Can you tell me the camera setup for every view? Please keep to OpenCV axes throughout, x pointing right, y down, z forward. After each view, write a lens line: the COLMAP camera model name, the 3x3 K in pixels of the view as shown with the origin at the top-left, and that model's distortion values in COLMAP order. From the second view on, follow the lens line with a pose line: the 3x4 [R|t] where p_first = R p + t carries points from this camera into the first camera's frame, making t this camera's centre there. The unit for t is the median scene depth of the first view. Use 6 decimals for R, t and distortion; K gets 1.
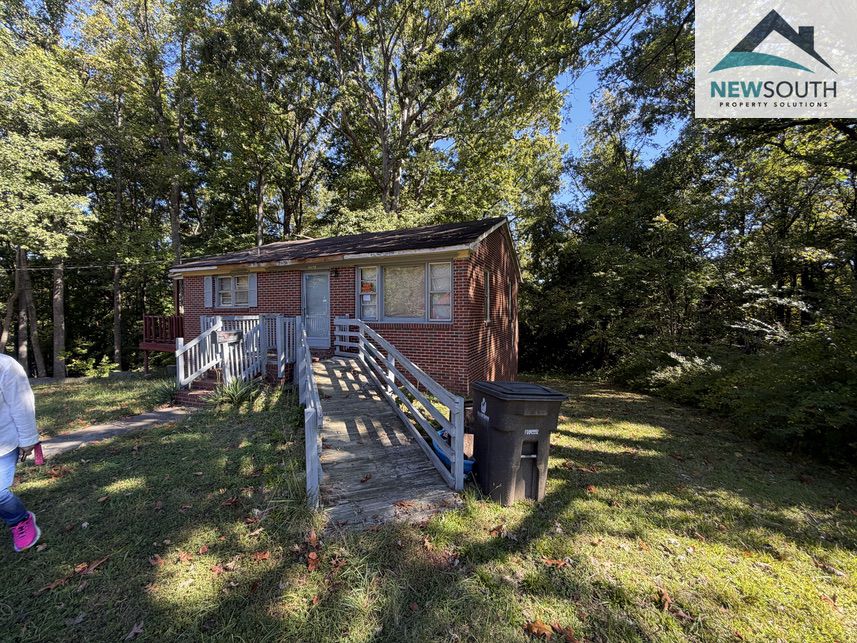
lens RADIAL K [[340.0, 0, 427.9], [0, 340.0, 317.0], [0, 0, 1]] dist [0.000428, -0.000354]
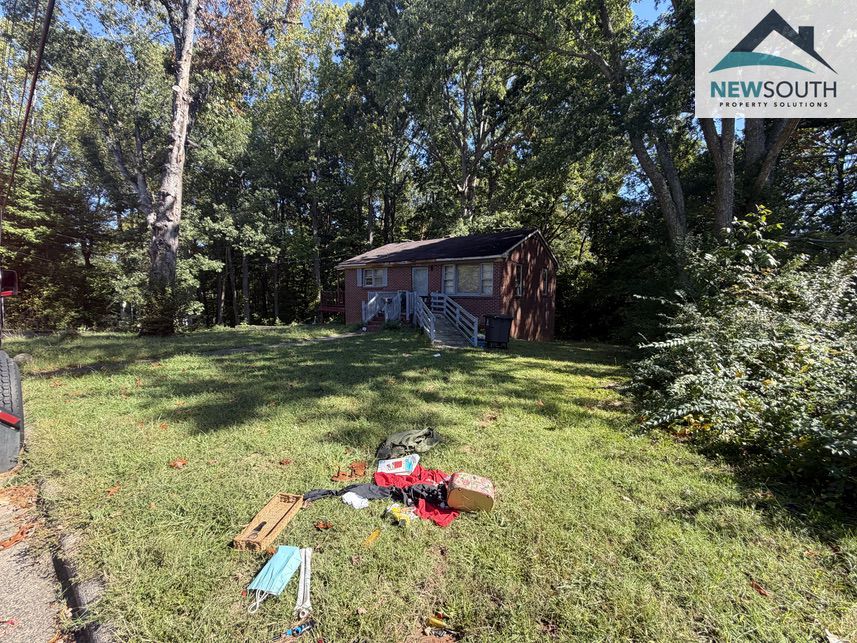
lens RADIAL K [[340.0, 0, 429.7], [0, 340.0, 320.8], [0, 0, 1]] dist [0.000428, -0.000354]
pose [[0.973993, 0.036419, -0.223632, 0.149412], [-0.021995, 0.997534, 0.066657, 0.033973], [0.225508, -0.060004, 0.972392, -0.862386]]
